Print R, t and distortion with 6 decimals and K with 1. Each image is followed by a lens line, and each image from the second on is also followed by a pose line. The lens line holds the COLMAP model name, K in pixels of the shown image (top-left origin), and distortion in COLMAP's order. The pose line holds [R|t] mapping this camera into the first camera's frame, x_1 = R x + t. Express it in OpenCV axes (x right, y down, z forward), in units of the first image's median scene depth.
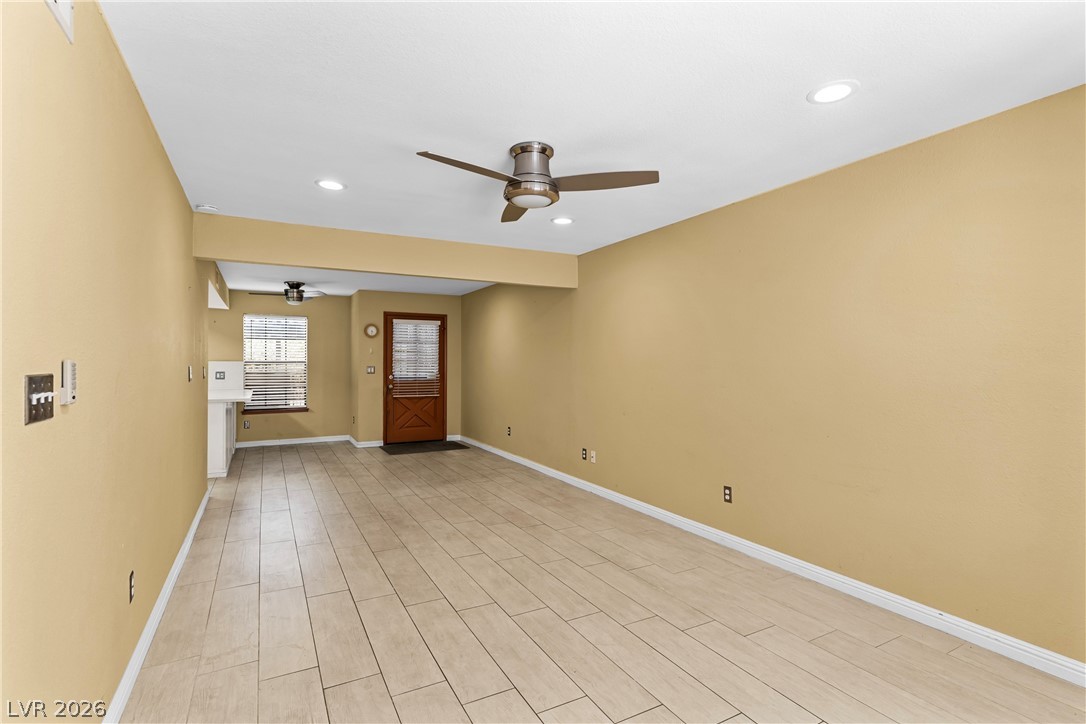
lens RADIAL K [[522.0, 0, 546.4], [0, 522.0, 363.2], [0, 0, 1]] dist [0.003781, 0.000566]
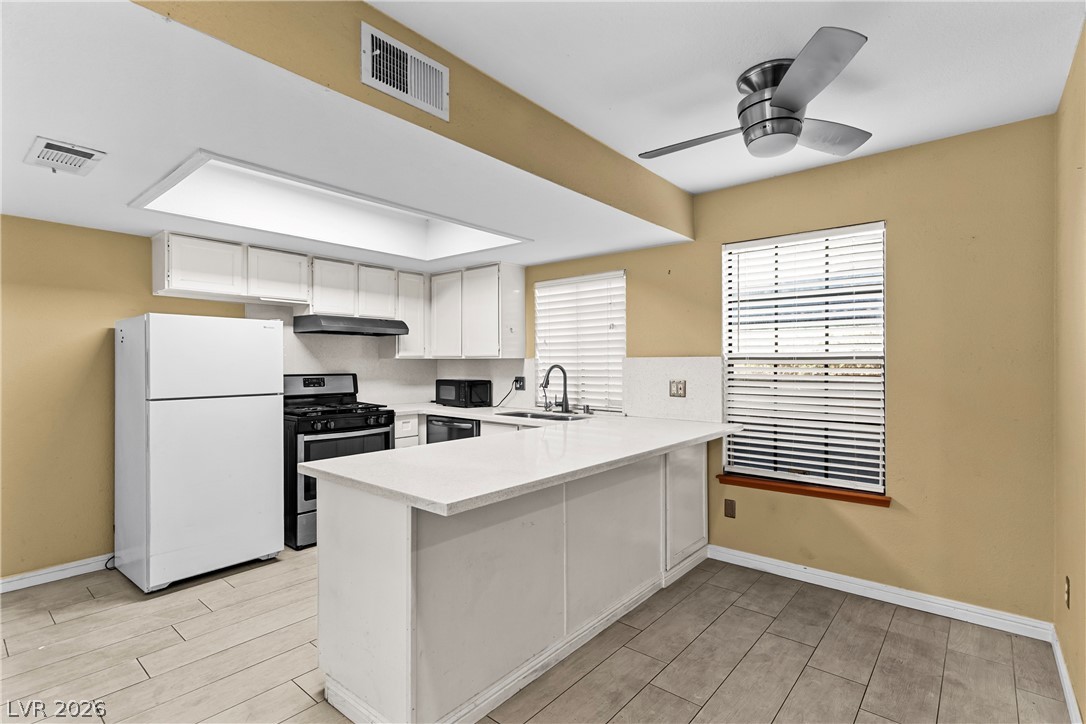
lens RADIAL K [[522.0, 0, 546.4], [0, 522.0, 363.2], [0, 0, 1]] dist [0.003781, 0.000566]
pose [[0.369370, -0.004705, -0.929270, -0.241777], [0.003321, 0.999987, -0.003743, 0.002860], [0.929276, -0.001704, 0.369381, 0.713881]]
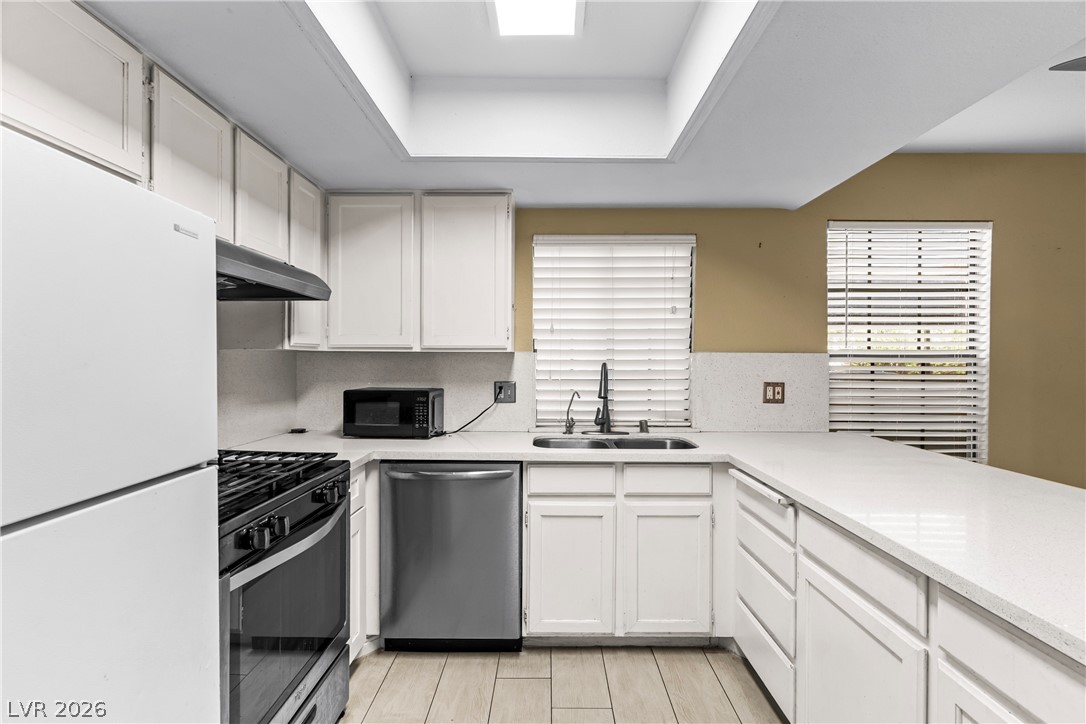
lens RADIAL K [[522.0, 0, 546.4], [0, 522.0, 363.2], [0, 0, 1]] dist [0.003781, 0.000566]
pose [[0.878762, 0.001223, -0.477259, -0.578908], [0.001730, 0.999982, 0.005747, 0.000856], [0.477258, -0.005876, 0.878744, 0.597780]]
